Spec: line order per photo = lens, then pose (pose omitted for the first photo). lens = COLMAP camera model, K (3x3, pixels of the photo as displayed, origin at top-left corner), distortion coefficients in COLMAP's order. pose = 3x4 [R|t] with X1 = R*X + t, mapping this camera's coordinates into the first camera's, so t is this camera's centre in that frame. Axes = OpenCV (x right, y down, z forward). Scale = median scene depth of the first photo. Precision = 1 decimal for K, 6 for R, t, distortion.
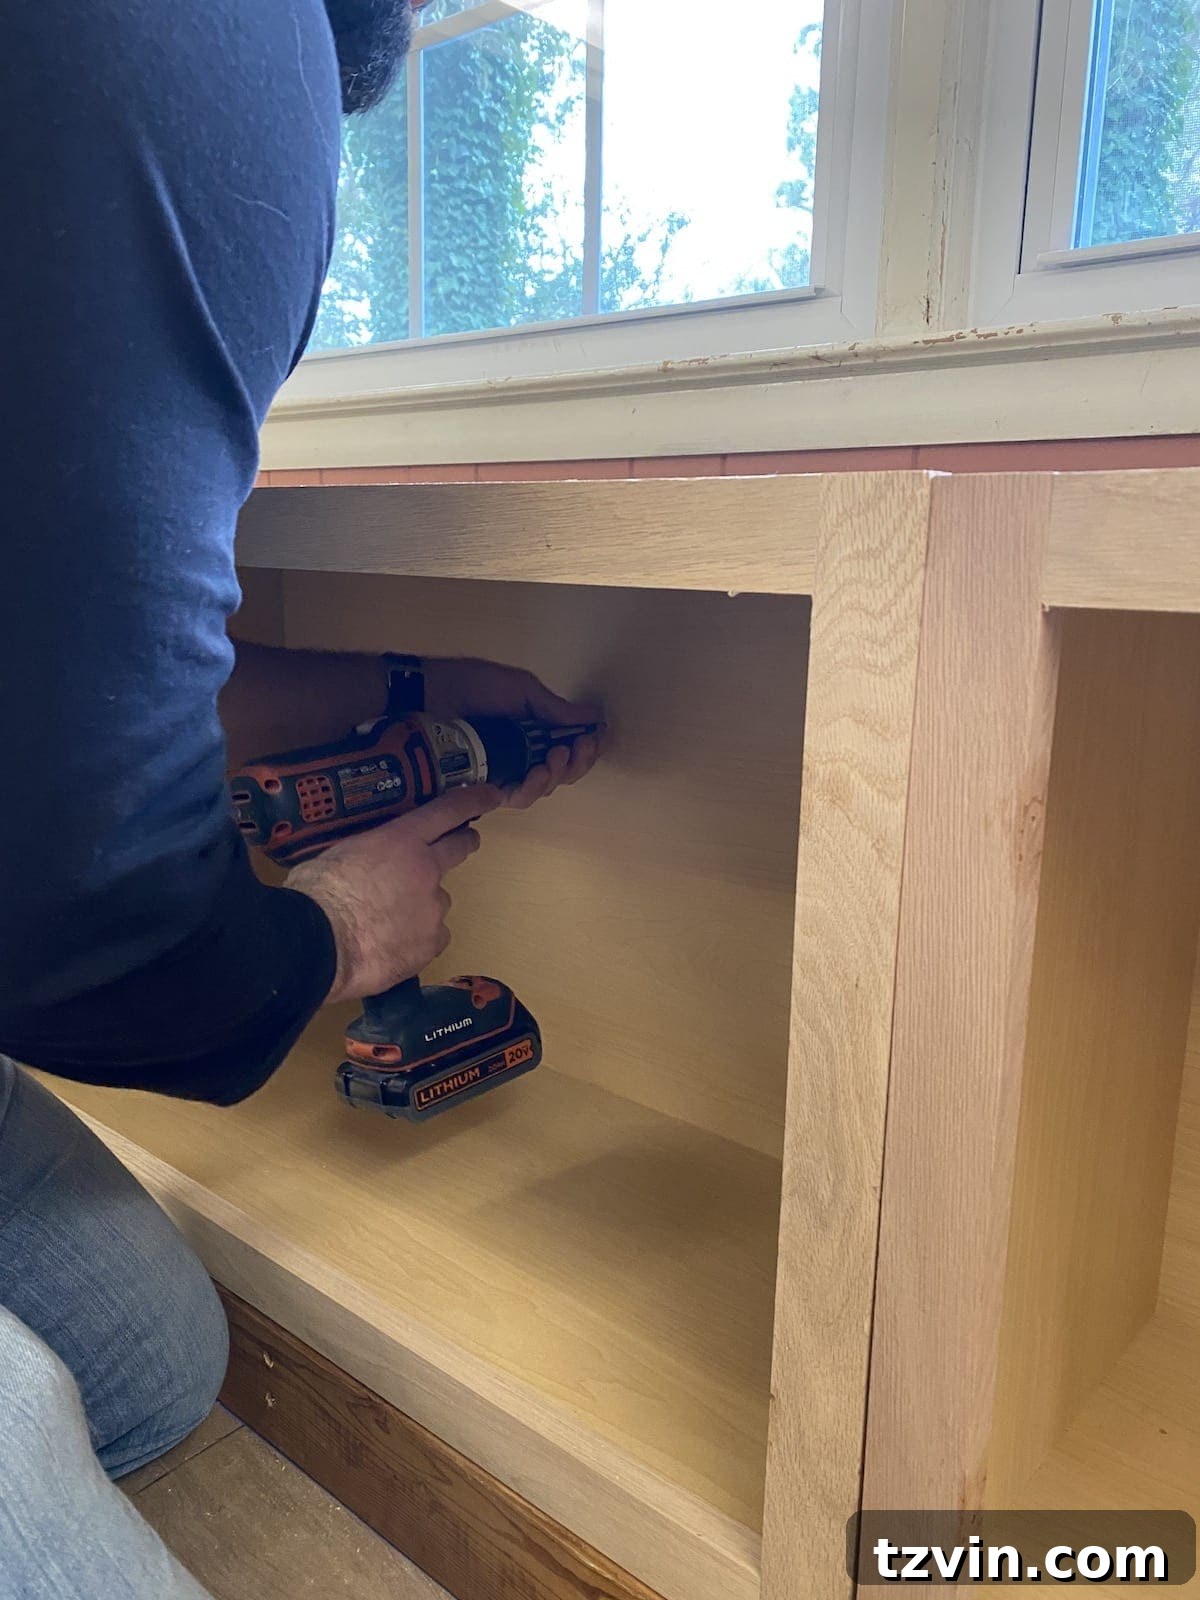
lens RADIAL K [[1286.9, 0, 600.0], [0, 1286.9, 800.0], [0, 0, 1]] dist [-0.093367, 0.004809]
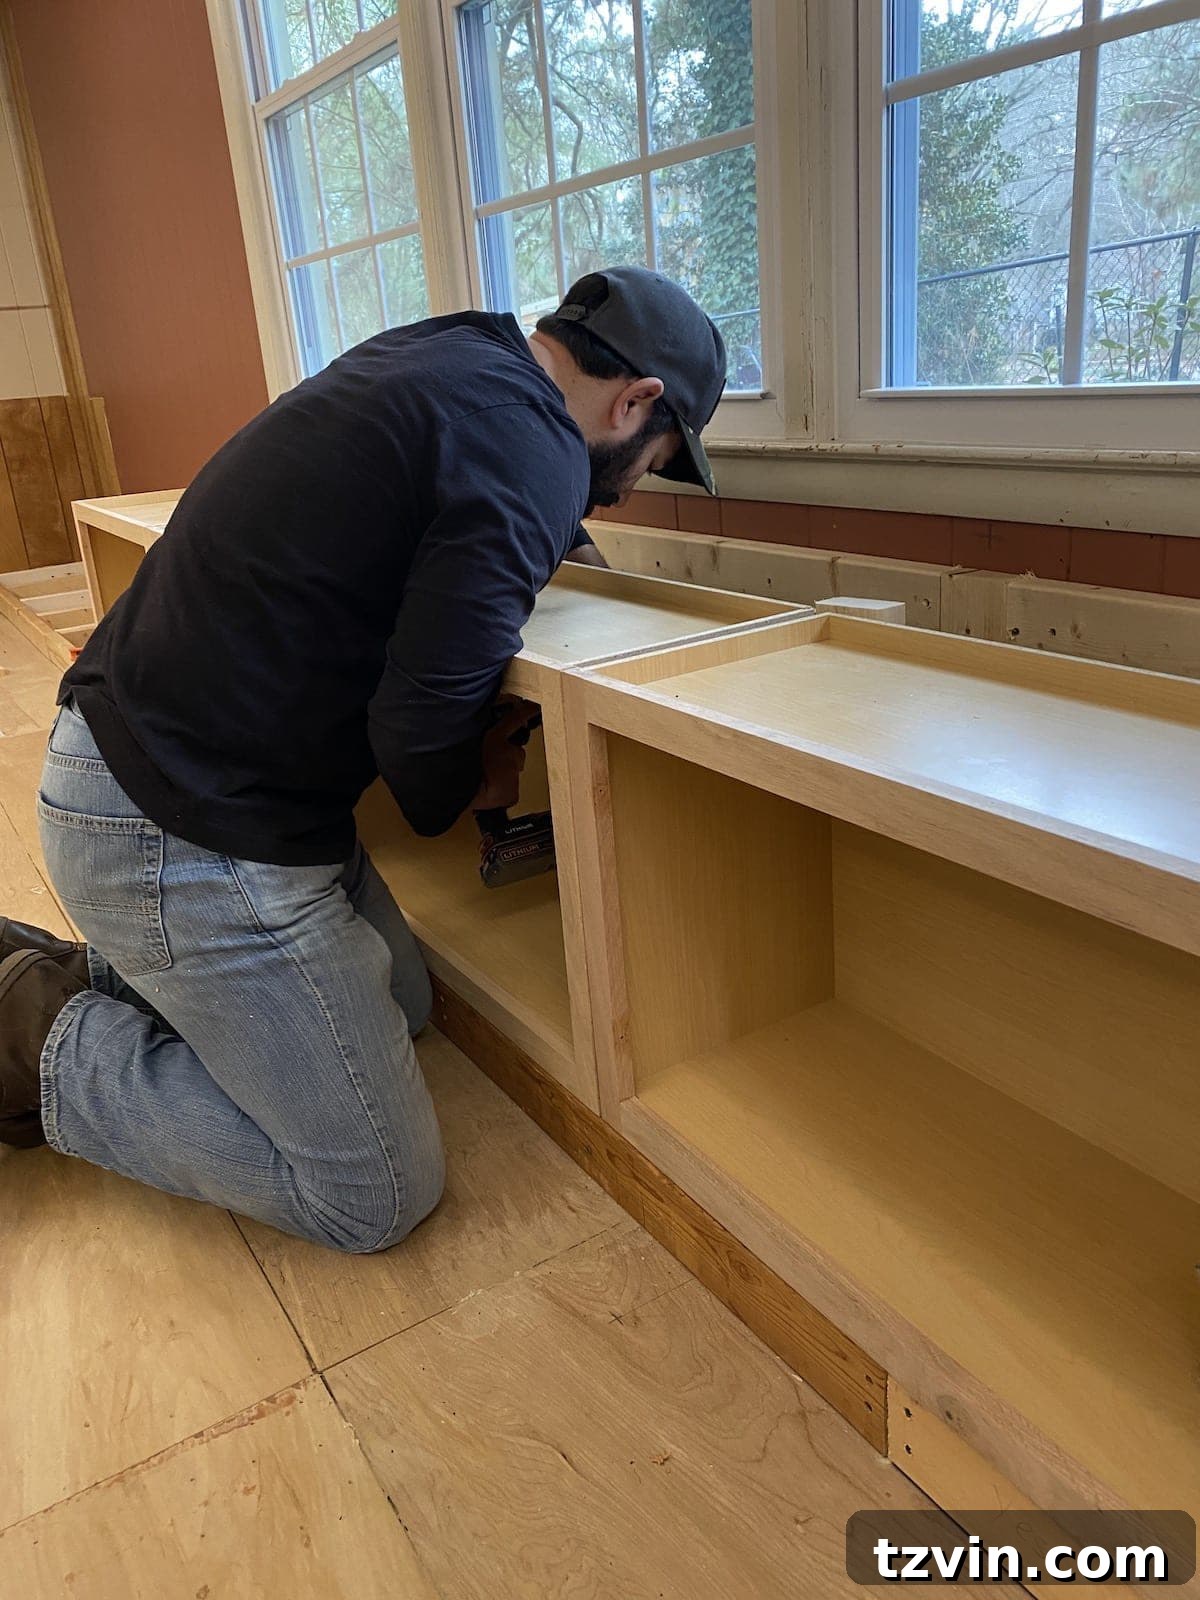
lens RADIAL K [[1286.9, 0, 600.0], [0, 1286.9, 800.0], [0, 0, 1]] dist [-0.093367, 0.004809]
pose [[0.952255, 0.000357, -0.305304, 0.098525], [0.050805, 0.985871, 0.159617, -0.034822], [0.301047, -0.167507, 0.938782, -0.139937]]
